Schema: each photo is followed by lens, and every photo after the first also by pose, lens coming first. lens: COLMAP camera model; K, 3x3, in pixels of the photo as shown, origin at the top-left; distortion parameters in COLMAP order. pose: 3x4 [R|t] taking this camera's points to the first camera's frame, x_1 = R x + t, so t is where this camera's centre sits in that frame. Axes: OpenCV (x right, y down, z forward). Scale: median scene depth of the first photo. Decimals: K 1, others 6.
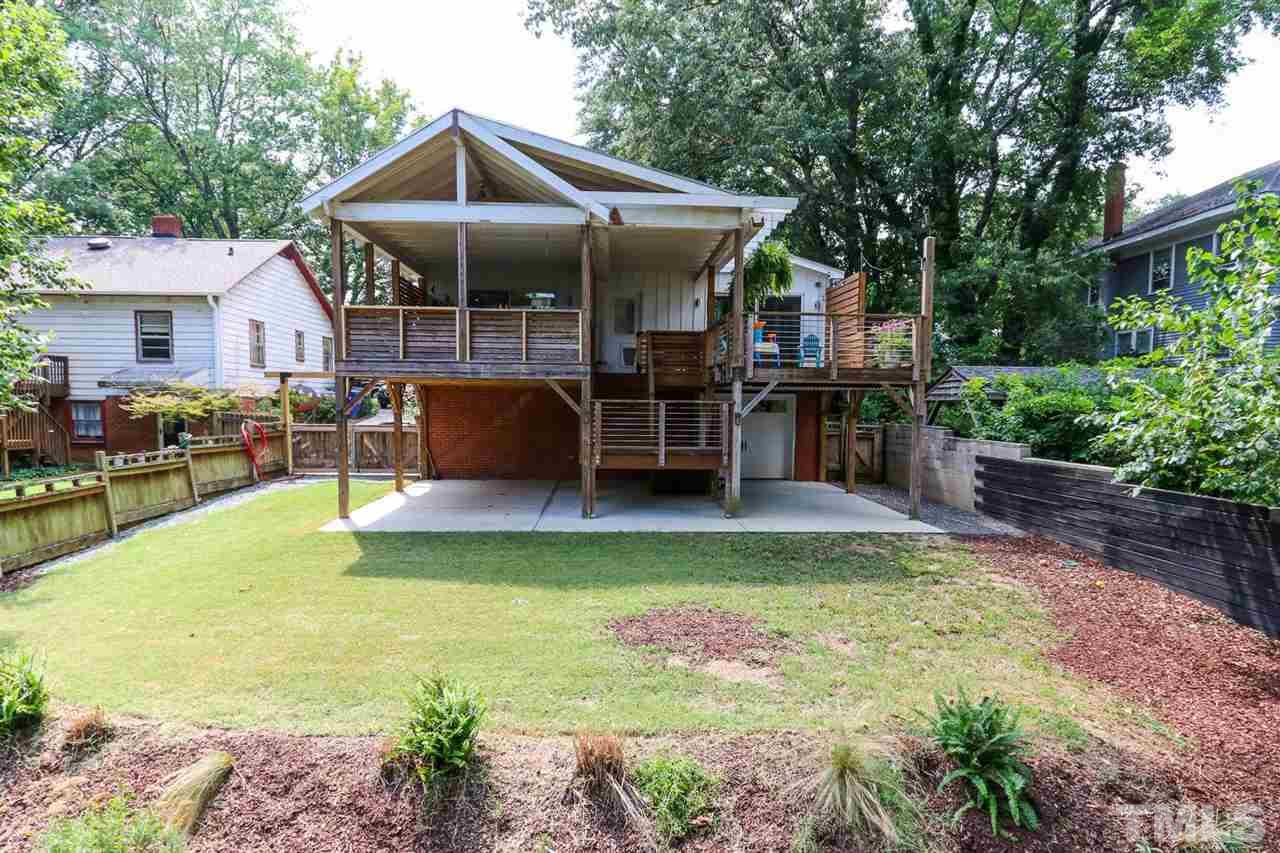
lens RADIAL K [[681.9, 0, 635.2], [0, 681.9, 429.4], [0, 0, 1]] dist [0.001093, -0.001178]
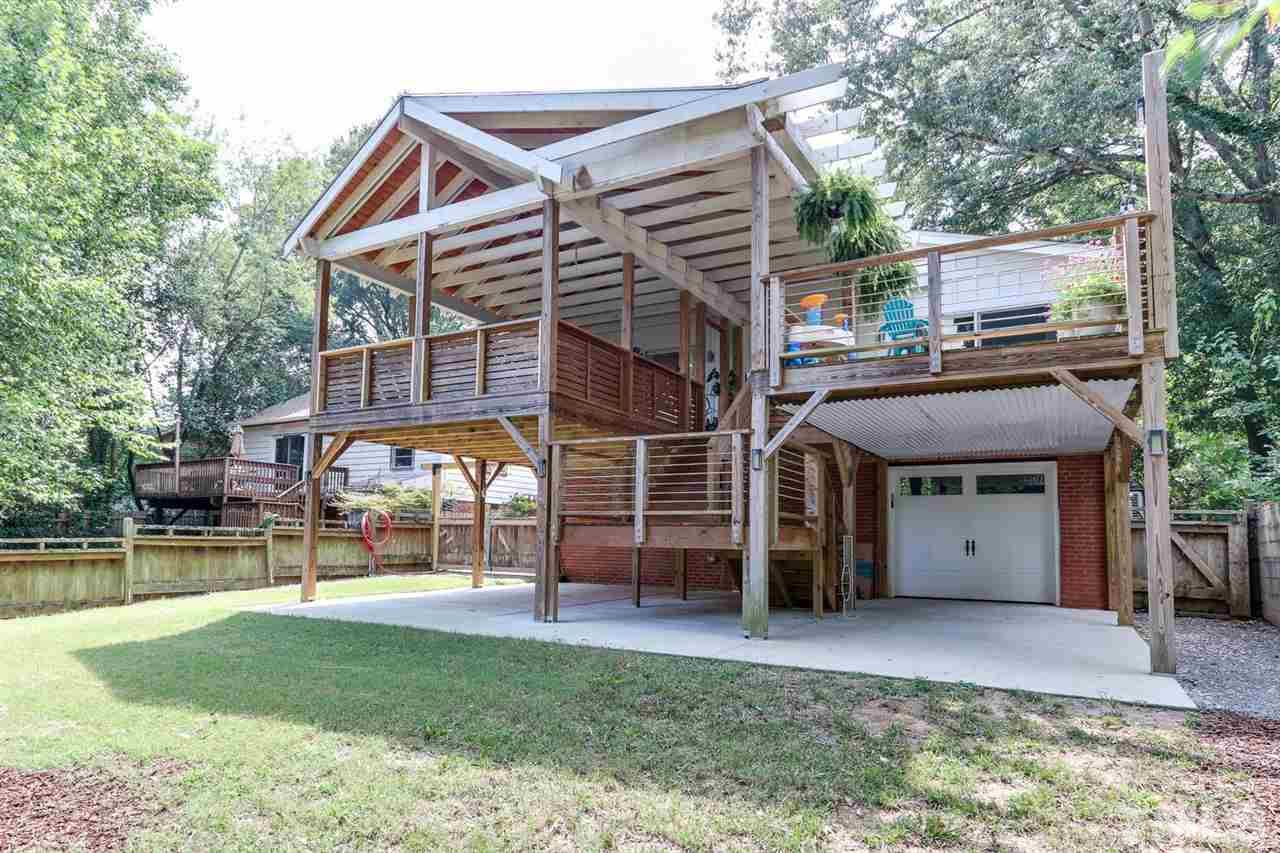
lens RADIAL K [[681.9, 0, 678.7], [0, 681.9, 472.8], [0, 0, 1]] dist [0.001093, -0.001178]
pose [[0.863163, -0.047477, -0.502688, 0.375904], [-0.025246, 0.990266, -0.136876, 0.073737], [0.504293, 0.130837, 0.853563, 0.480758]]
